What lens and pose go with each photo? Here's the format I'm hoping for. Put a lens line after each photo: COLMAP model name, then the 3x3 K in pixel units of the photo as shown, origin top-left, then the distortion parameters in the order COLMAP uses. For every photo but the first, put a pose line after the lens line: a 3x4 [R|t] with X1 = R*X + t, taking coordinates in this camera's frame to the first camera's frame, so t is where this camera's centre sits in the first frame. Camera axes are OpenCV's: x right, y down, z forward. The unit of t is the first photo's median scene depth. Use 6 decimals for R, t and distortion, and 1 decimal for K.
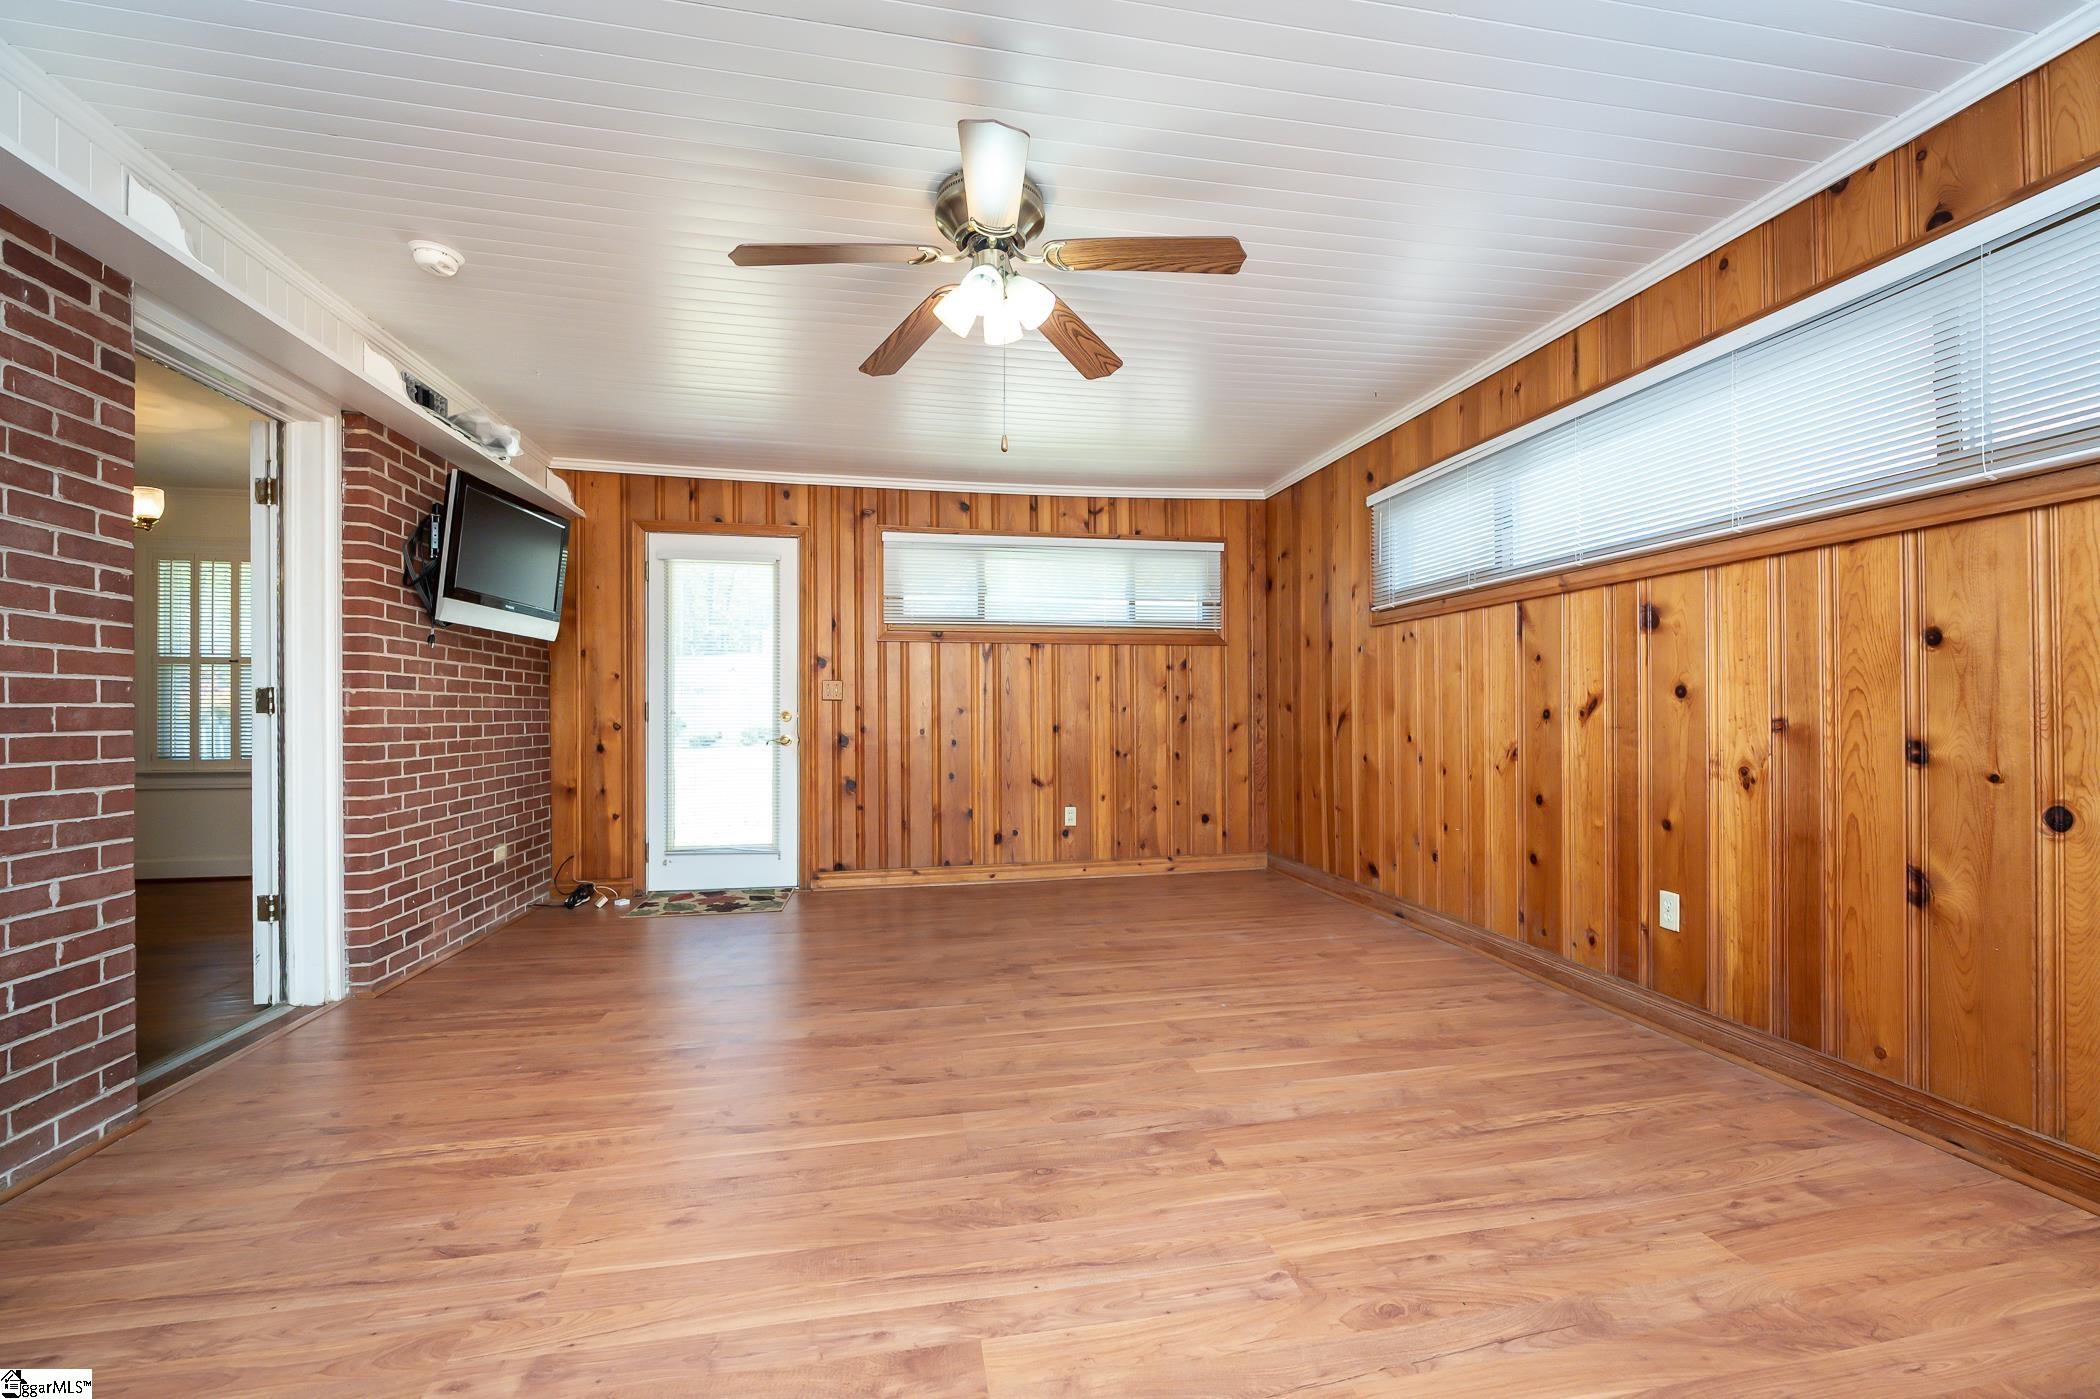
lens RADIAL K [[839.4, 0, 1050.0], [0, 839.4, 699.5], [0, 0, 1]] dist [-0.007939, 0.000030]
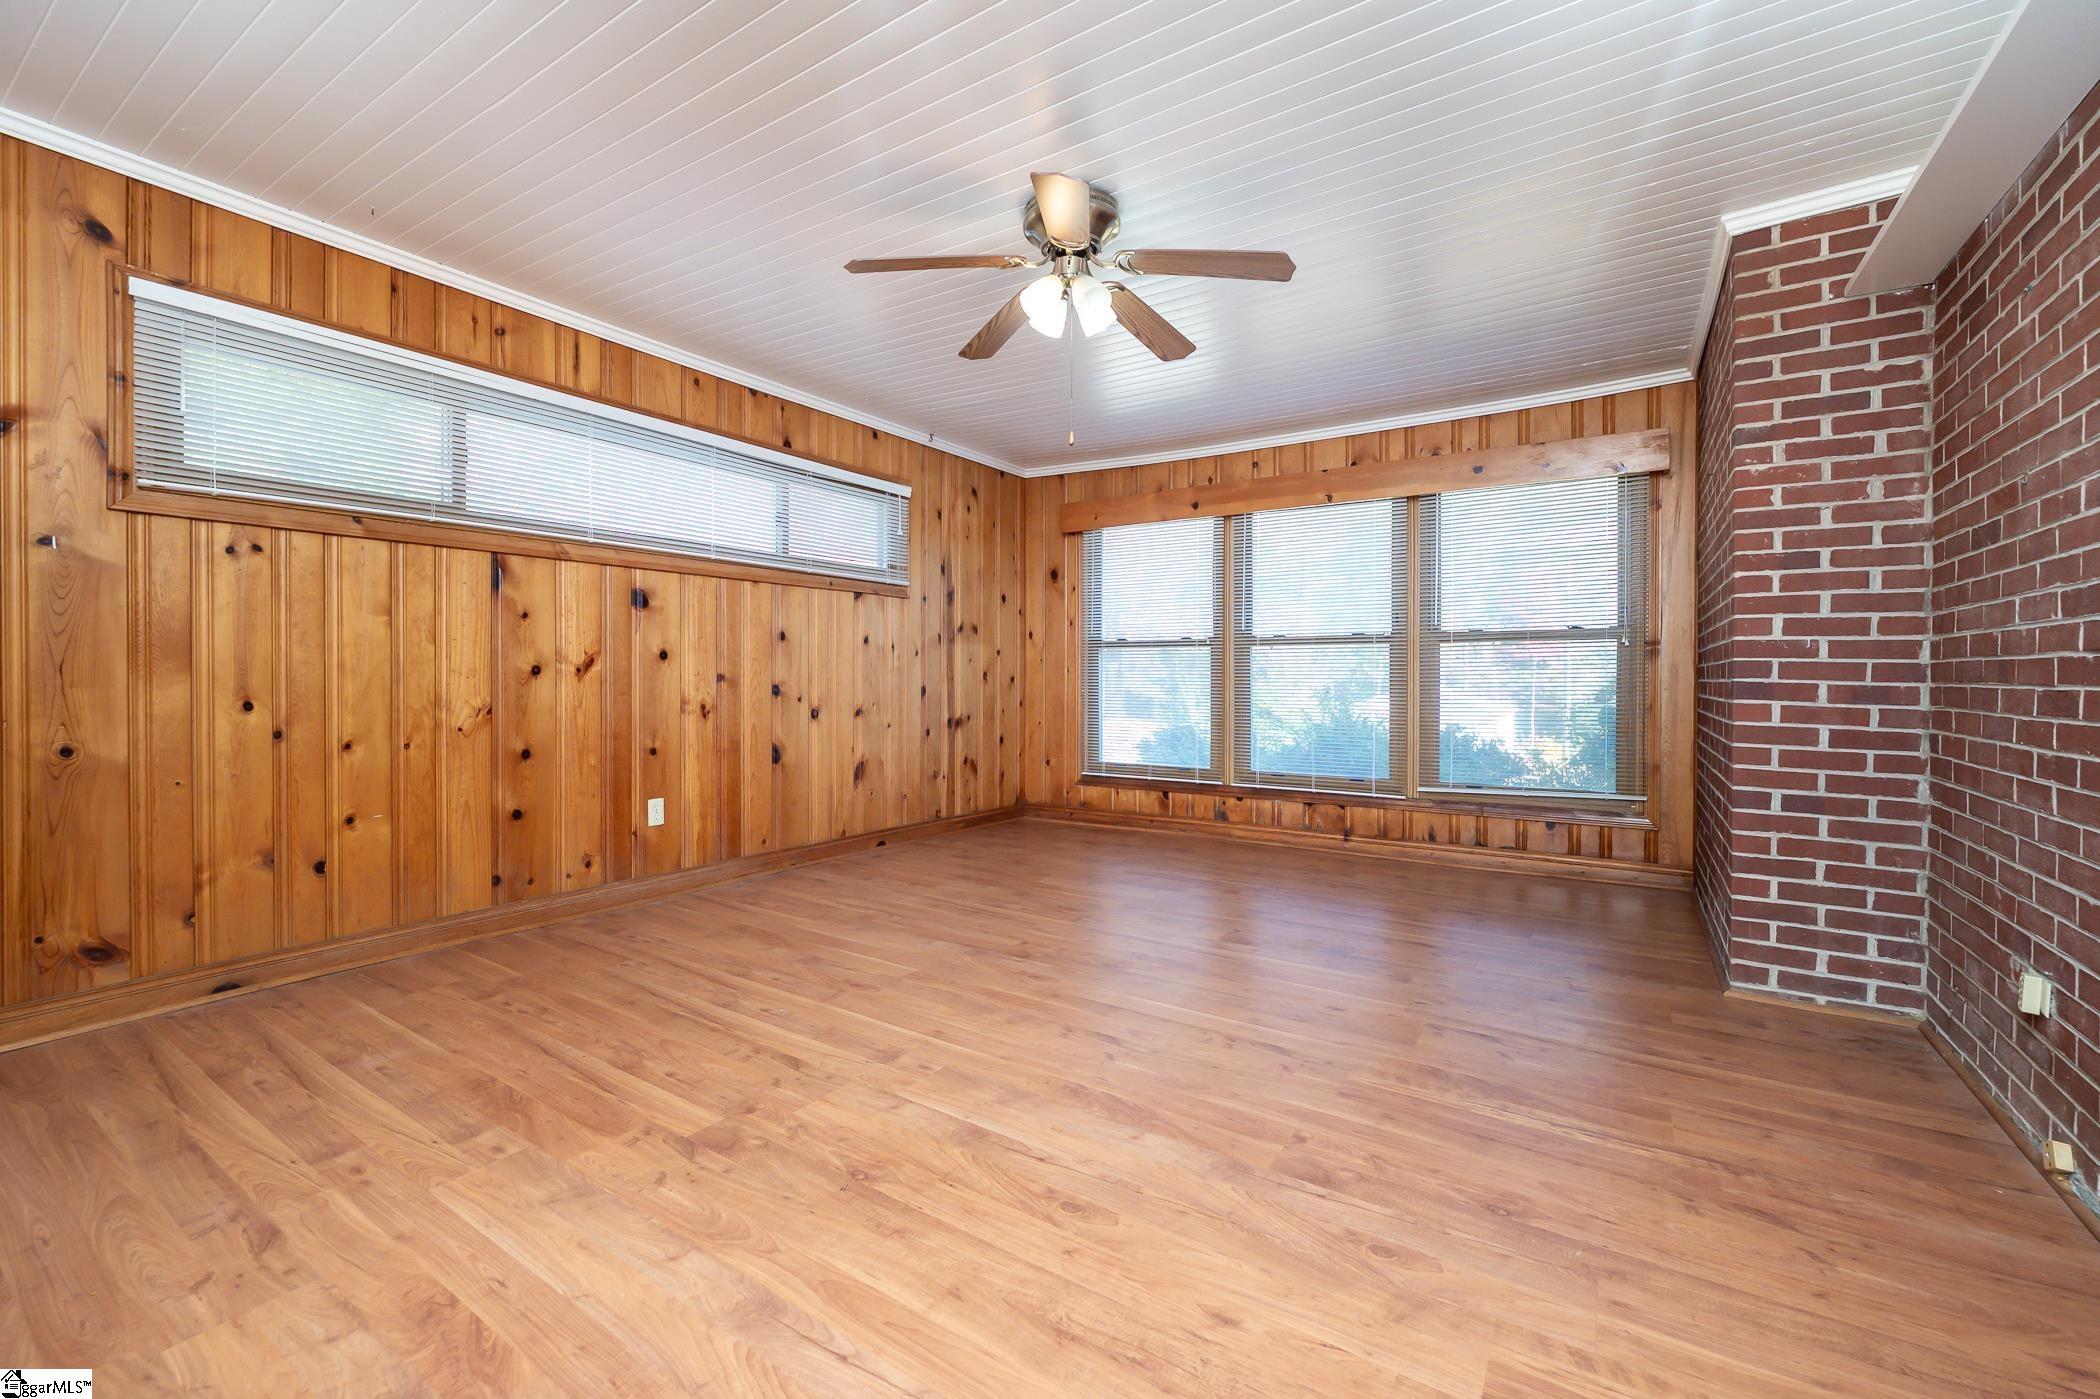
lens RADIAL K [[854.9, 0, 1055.3], [0, 854.9, 678.2], [0, 0, 1]] dist [-0.004039, 0.000070]
pose [[-0.722110, -0.001298, 0.691777, -0.769541], [-0.011395, 0.999885, -0.010019, 0.038287], [-0.691684, -0.015118, -0.722042, 1.667943]]
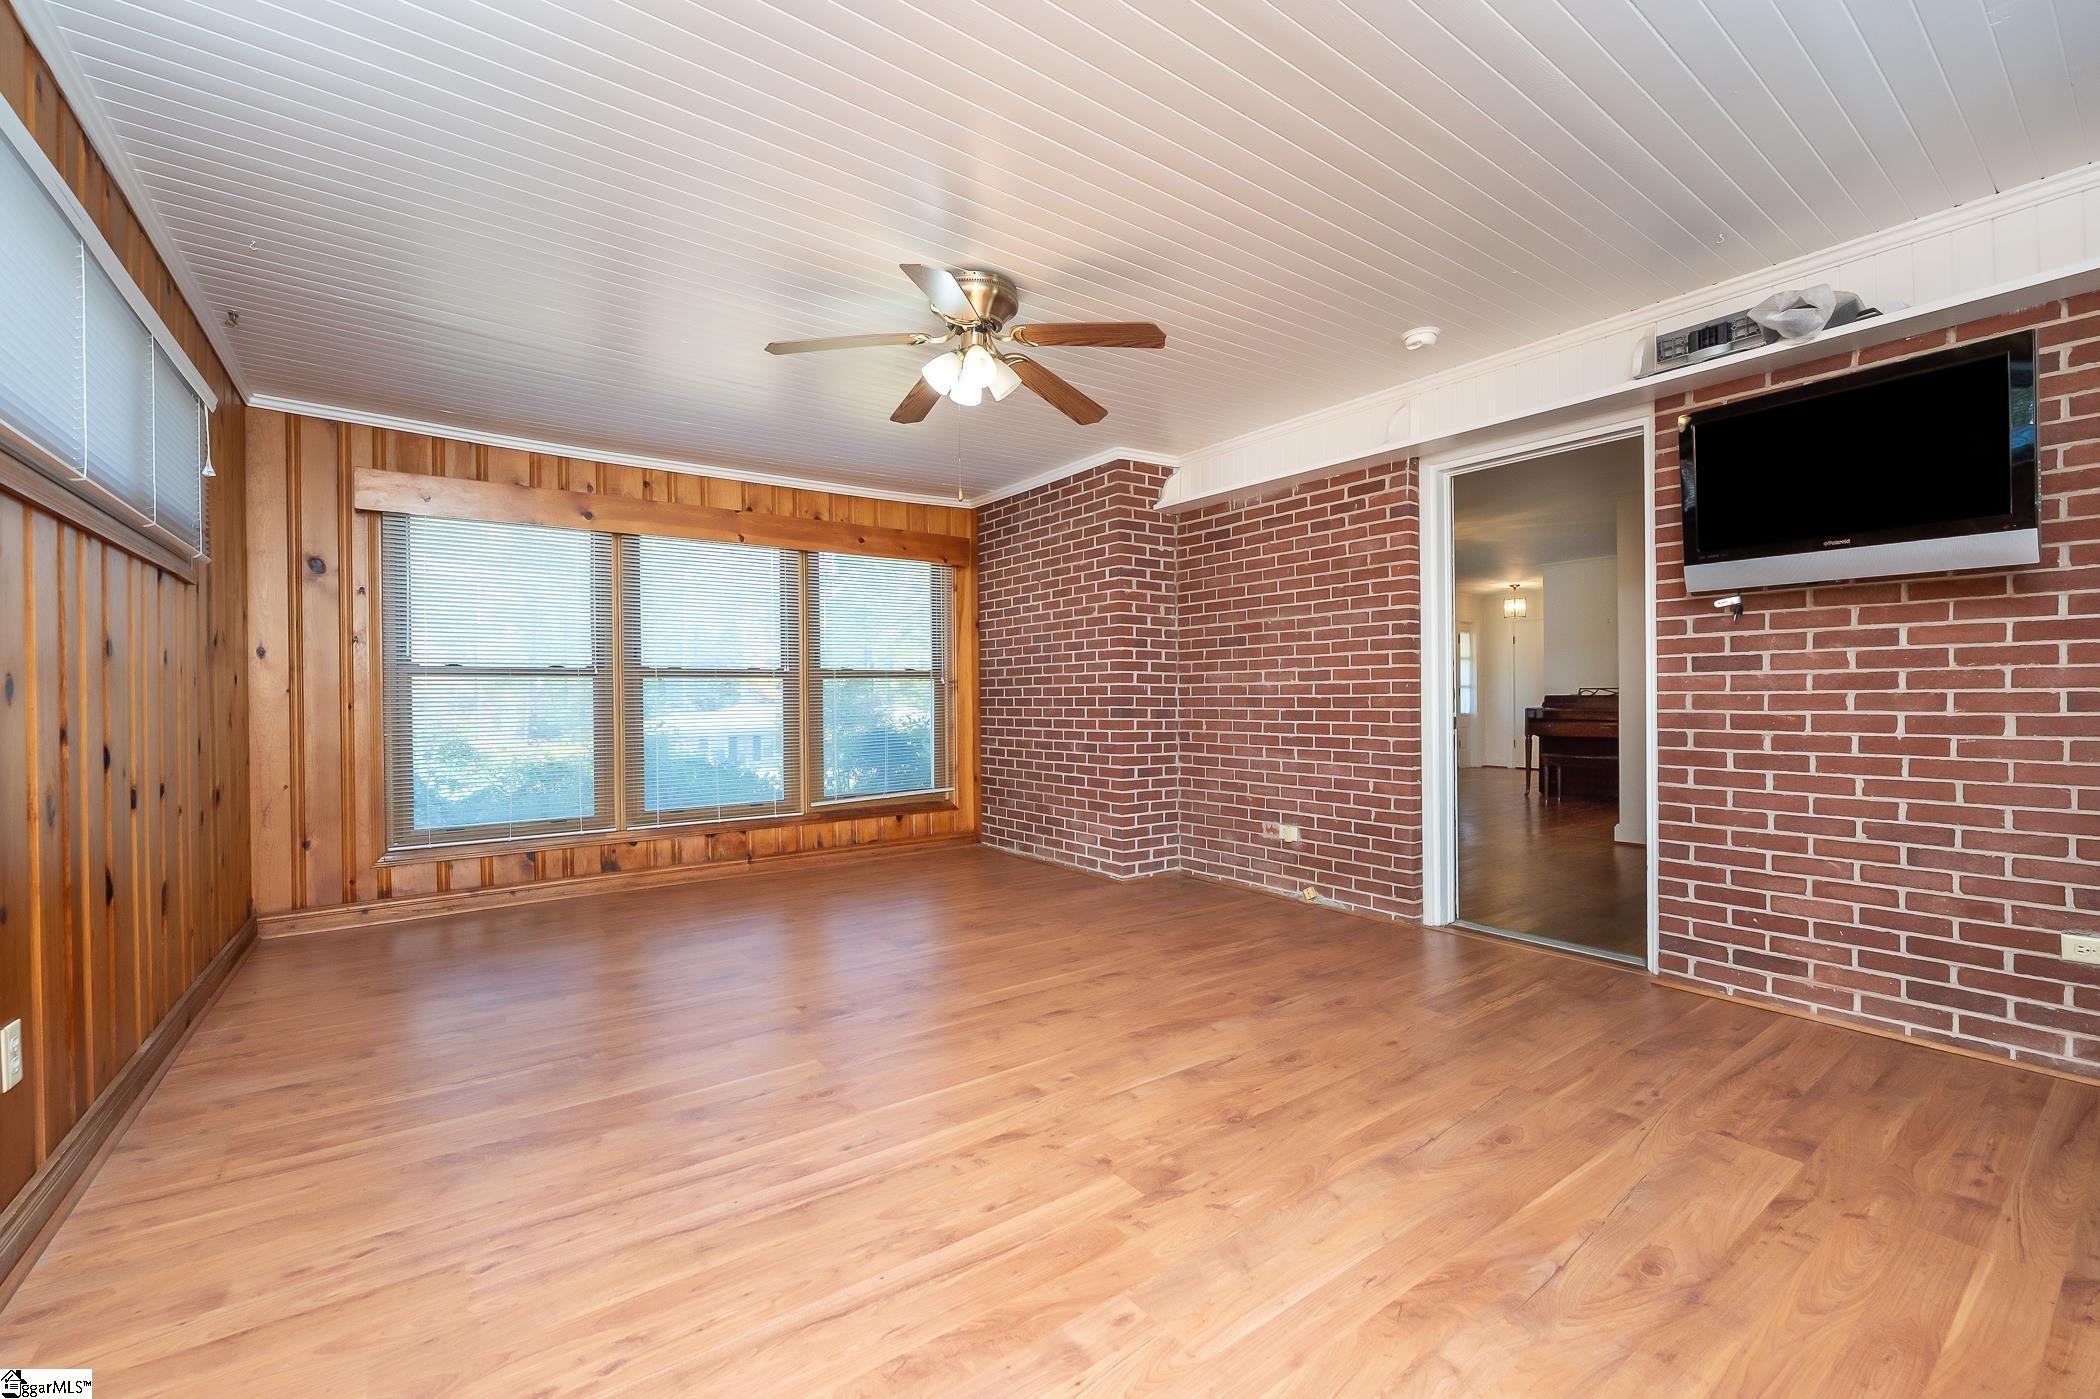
lens RADIAL K [[856.8, 0, 1033.6], [0, 856.8, 696.2], [0, 0, 1]] dist [-0.006773, -0.000222]
pose [[-0.908533, 0.009611, -0.417703, 0.348647], [0.017313, 0.999743, -0.014655, 0.019713], [0.417454, -0.020546, -0.908466, 1.973420]]
